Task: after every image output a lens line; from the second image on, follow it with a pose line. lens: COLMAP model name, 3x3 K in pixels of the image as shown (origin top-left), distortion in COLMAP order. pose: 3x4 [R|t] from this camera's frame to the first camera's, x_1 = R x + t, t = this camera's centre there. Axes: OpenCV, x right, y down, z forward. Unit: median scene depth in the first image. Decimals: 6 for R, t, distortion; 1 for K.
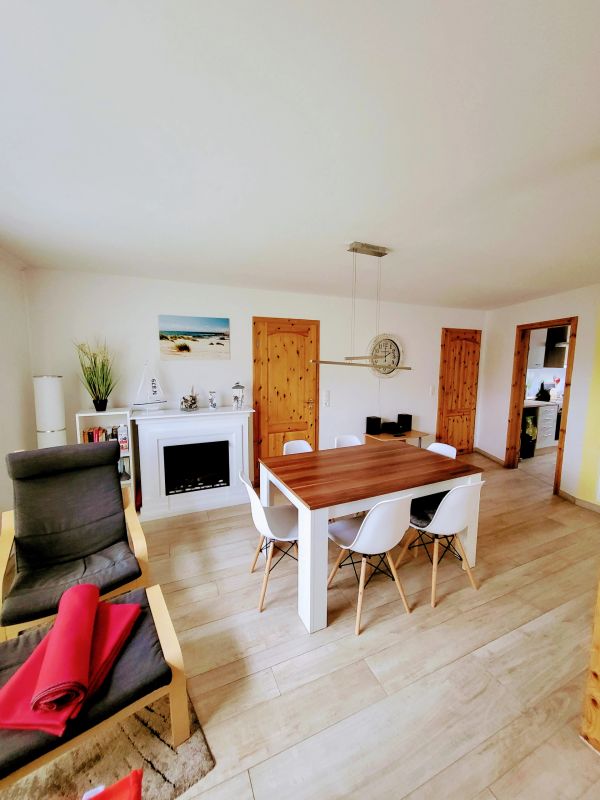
lens RADIAL K [[321.3, 0, 299.8], [0, 321.3, 398.2], [0, 0, 1]] dist [0.003468, -0.000970]
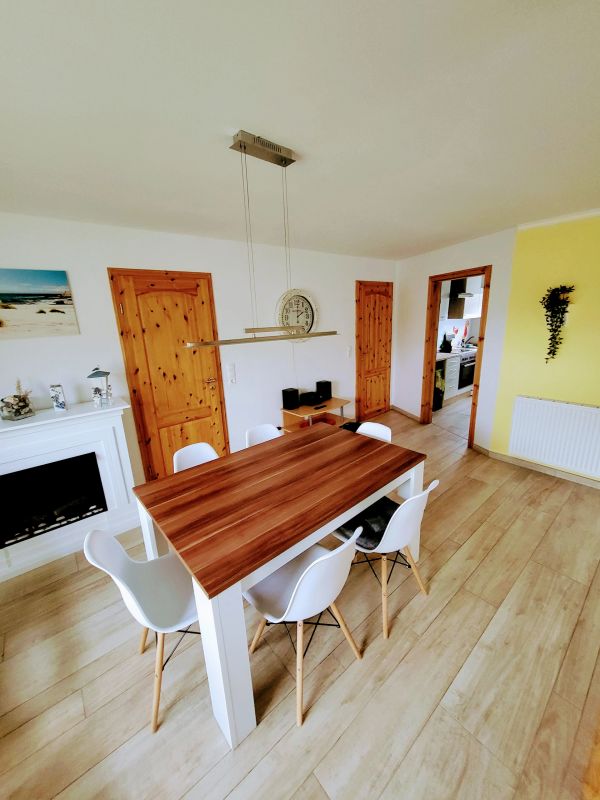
lens RADIAL K [[321.3, 0, 301.4], [0, 321.3, 398.9], [0, 0, 1]] dist [0.003468, -0.000970]
pose [[0.959436, -0.113153, 0.258221, 0.045242], [0.078483, 0.986914, 0.140858, -0.048709], [-0.270780, -0.114878, 0.955762, 0.227481]]
